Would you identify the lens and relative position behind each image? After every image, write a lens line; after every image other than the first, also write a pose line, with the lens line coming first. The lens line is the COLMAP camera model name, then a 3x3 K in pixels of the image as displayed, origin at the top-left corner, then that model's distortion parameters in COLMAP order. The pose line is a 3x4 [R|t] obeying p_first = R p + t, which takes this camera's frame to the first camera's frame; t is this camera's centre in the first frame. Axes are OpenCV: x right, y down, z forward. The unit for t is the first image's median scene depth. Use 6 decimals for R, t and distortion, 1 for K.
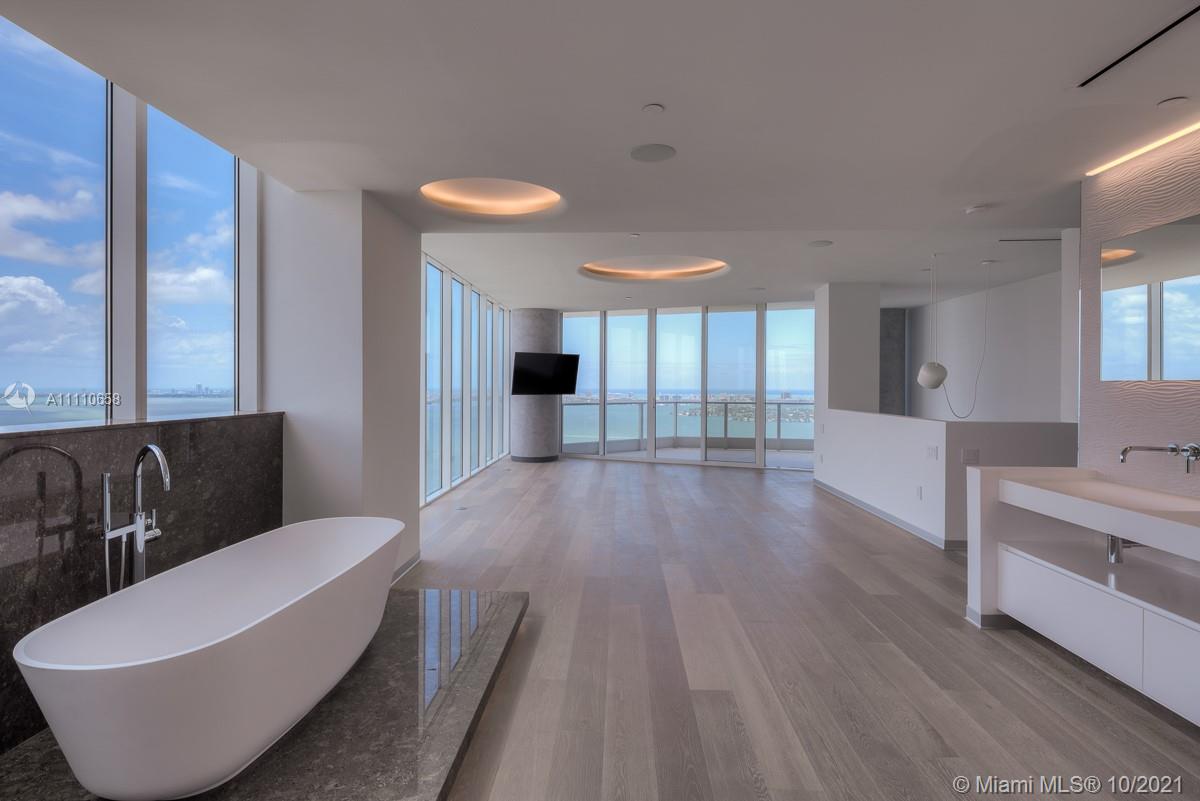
lens RADIAL K [[580.4, 0, 589.2], [0, 580.4, 388.7], [0, 0, 1]] dist [0.006336, -0.004372]
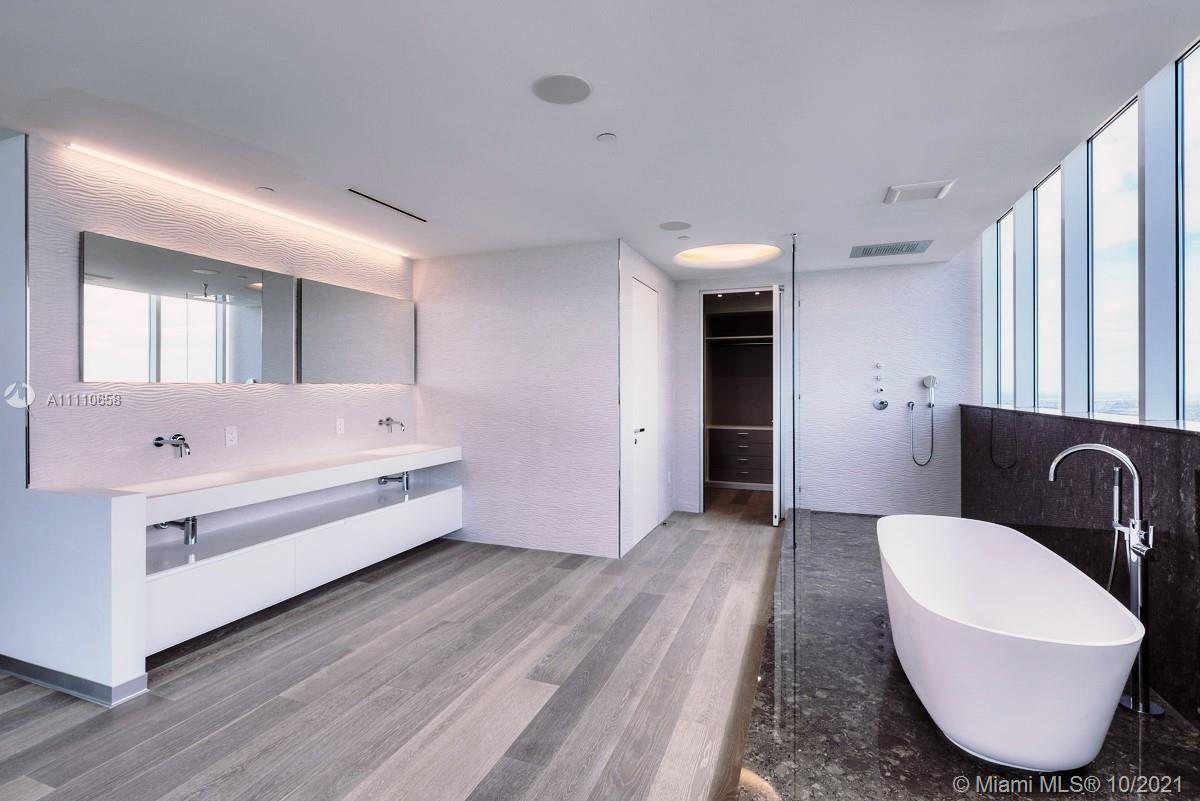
lens RADIAL K [[580.4, 0, 587.2], [0, 580.4, 384.1], [0, 0, 1]] dist [0.006336, -0.004372]
pose [[-0.950947, 0.001998, 0.309348, -0.168032], [0.002051, 0.999998, -0.000155, -0.008912], [-0.309347, 0.000487, -0.950949, 1.744540]]
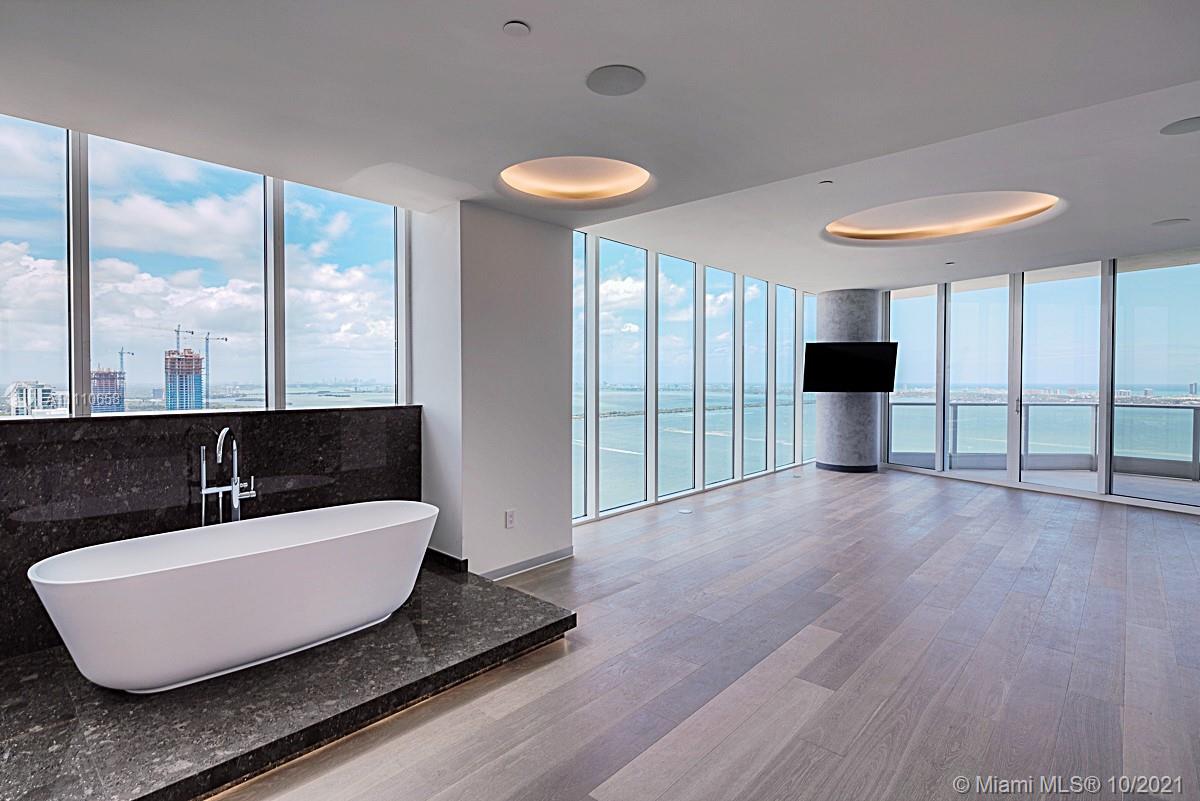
lens RADIAL K [[580.4, 0, 588.3], [0, 580.4, 388.8], [0, 0, 1]] dist [0.006336, -0.004372]
pose [[0.768934, 0.006631, -0.639294, 0.576146], [-0.000990, 0.999957, 0.009181, -0.005365], [0.639327, -0.006427, 0.768908, 0.386776]]
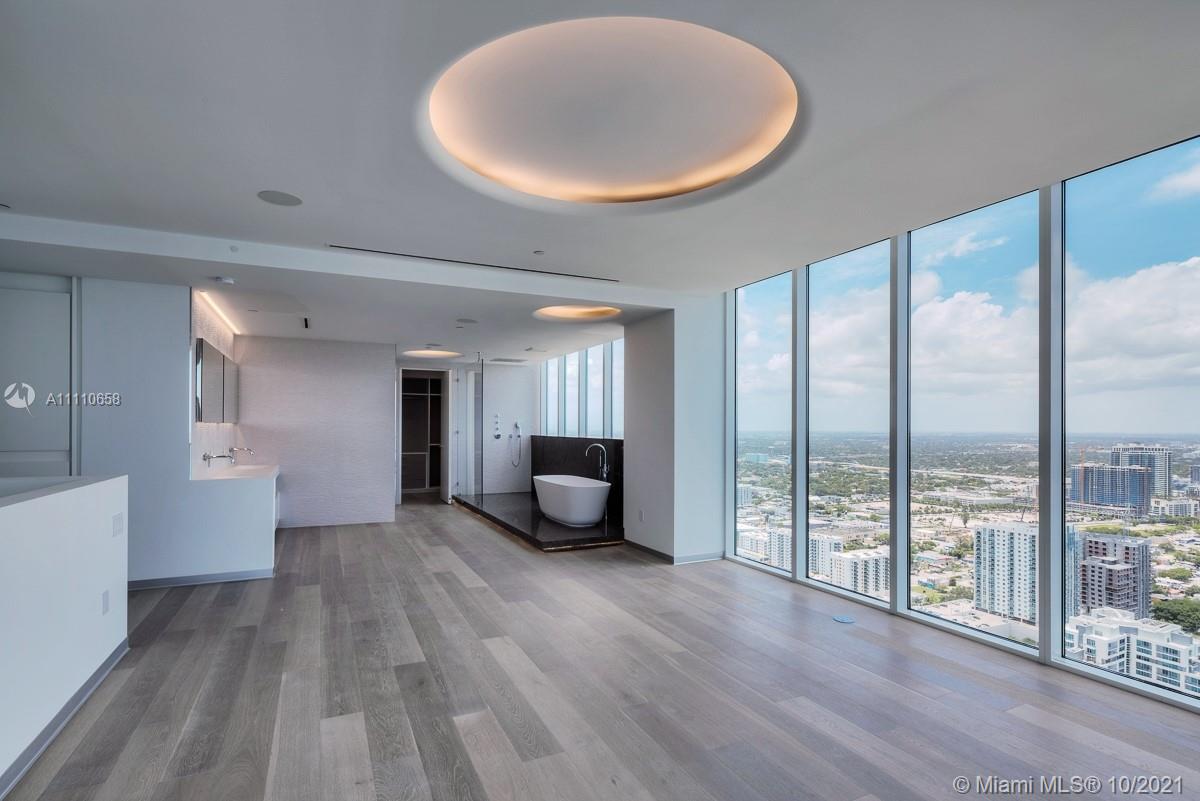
lens RADIAL K [[580.4, 0, 593.9], [0, 580.4, 411.9], [0, 0, 1]] dist [0.006336, -0.004372]
pose [[-0.880650, -0.018407, -0.473409, 0.735106], [-0.008693, 0.999705, -0.022699, -0.016261], [0.473687, -0.015875, -0.880550, 3.186690]]
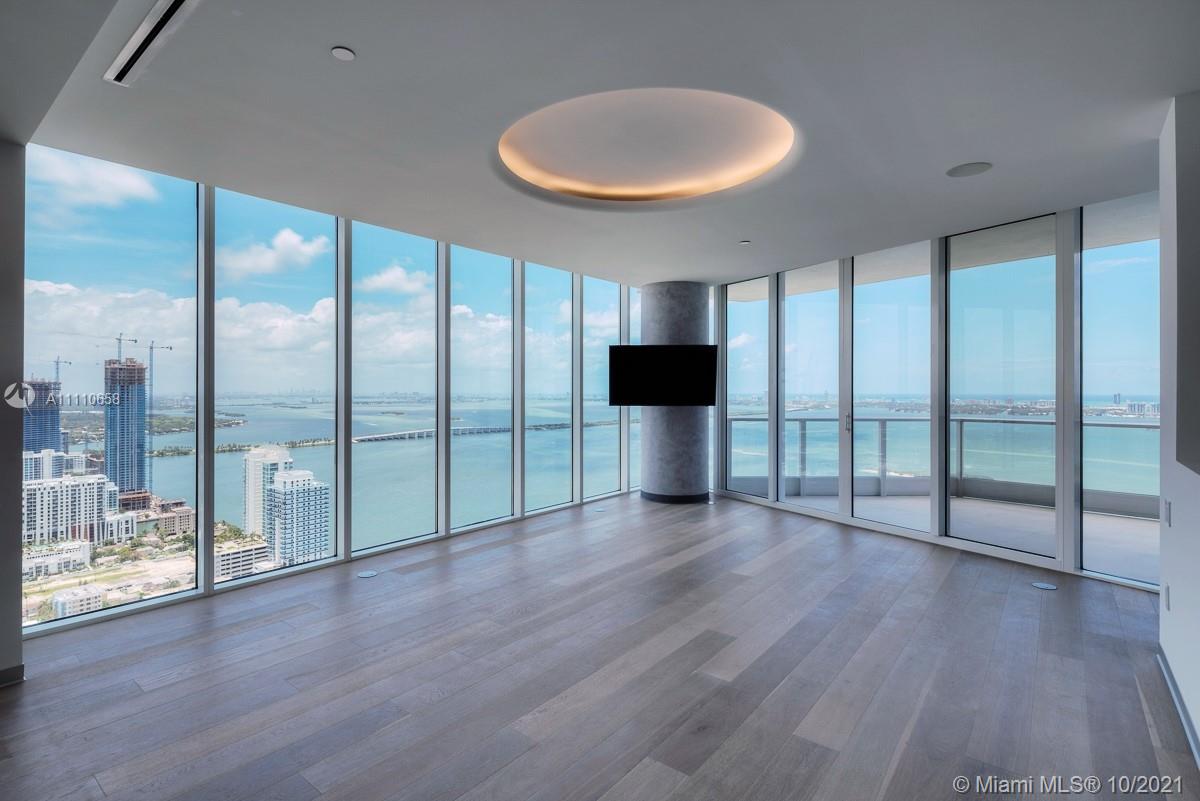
lens RADIAL K [[580.4, 0, 592.7], [0, 580.4, 384.3], [0, 0, 1]] dist [0.006336, -0.004372]
pose [[0.813453, -0.009643, -0.581551, 0.856286], [-0.000138, 0.999859, -0.016773, -0.010783], [0.581631, 0.013724, 0.813337, 1.324559]]
